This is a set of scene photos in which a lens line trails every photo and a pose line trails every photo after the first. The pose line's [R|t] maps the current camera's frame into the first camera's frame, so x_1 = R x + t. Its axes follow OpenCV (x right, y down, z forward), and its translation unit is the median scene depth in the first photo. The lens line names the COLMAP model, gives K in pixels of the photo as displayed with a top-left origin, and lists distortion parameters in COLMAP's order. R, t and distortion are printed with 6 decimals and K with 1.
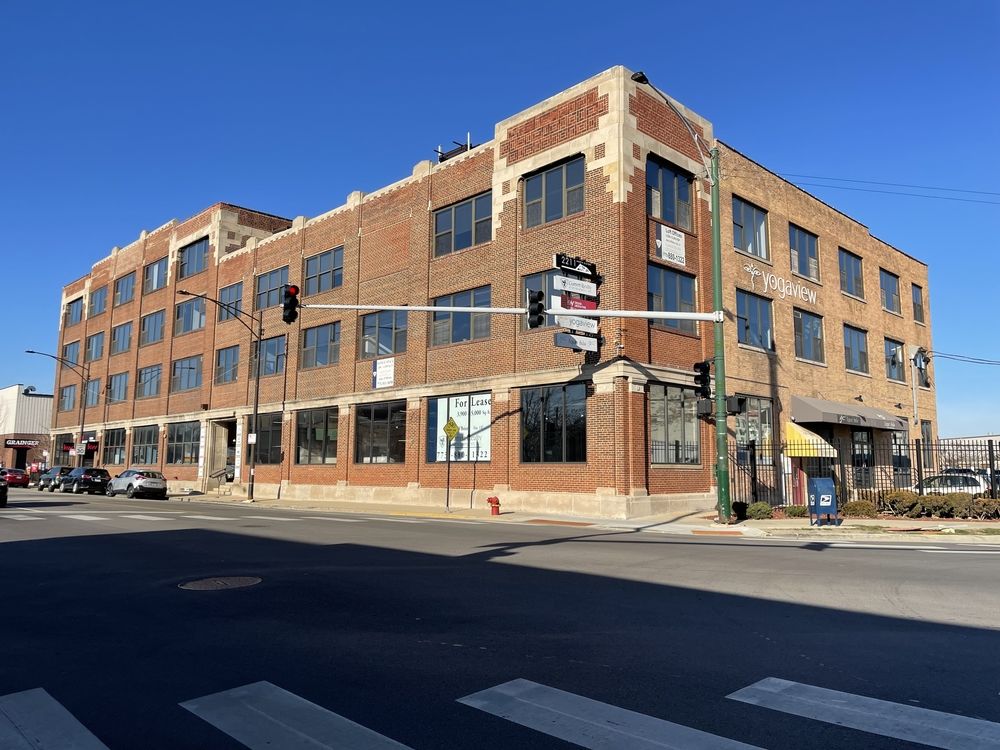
lens RADIAL K [[756.3, 0, 509.9], [0, 756.3, 375.9], [0, 0, 1]] dist [0.049011, -0.046748]
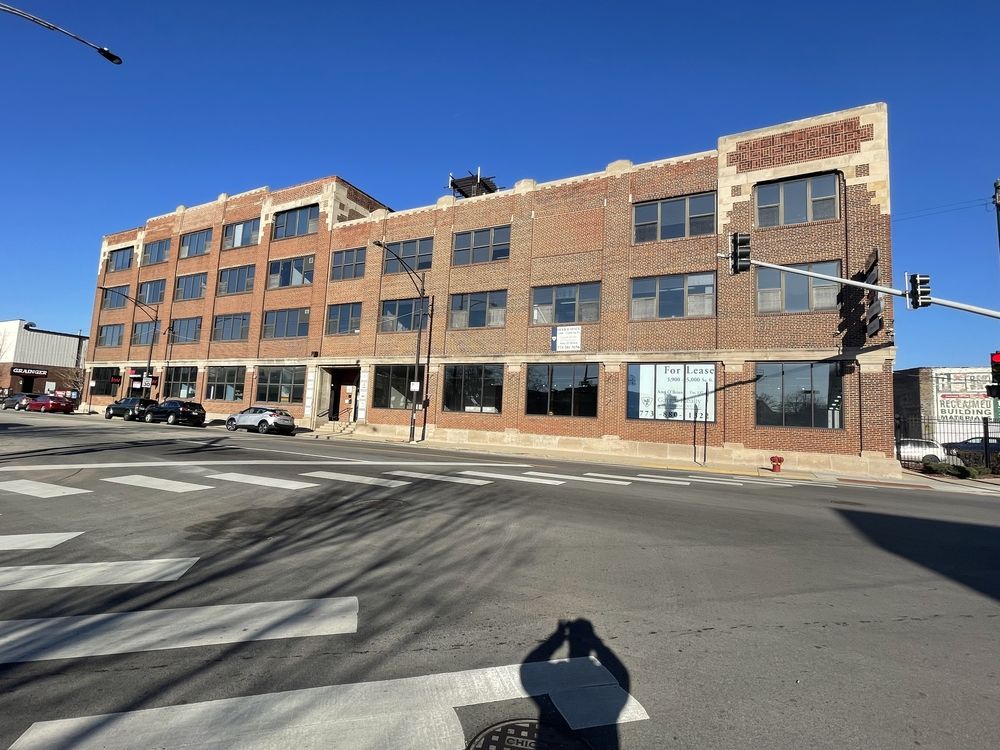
lens RADIAL K [[464.1, 0, 500.1], [0, 464.1, 375.4], [0, 0, 1]] dist [-0.008445, 0.000478]
pose [[0.948850, 0.070228, 0.307817, -0.554502], [-0.083203, 0.996104, 0.029214, 0.046697], [-0.304566, -0.053331, 0.950997, 0.413243]]
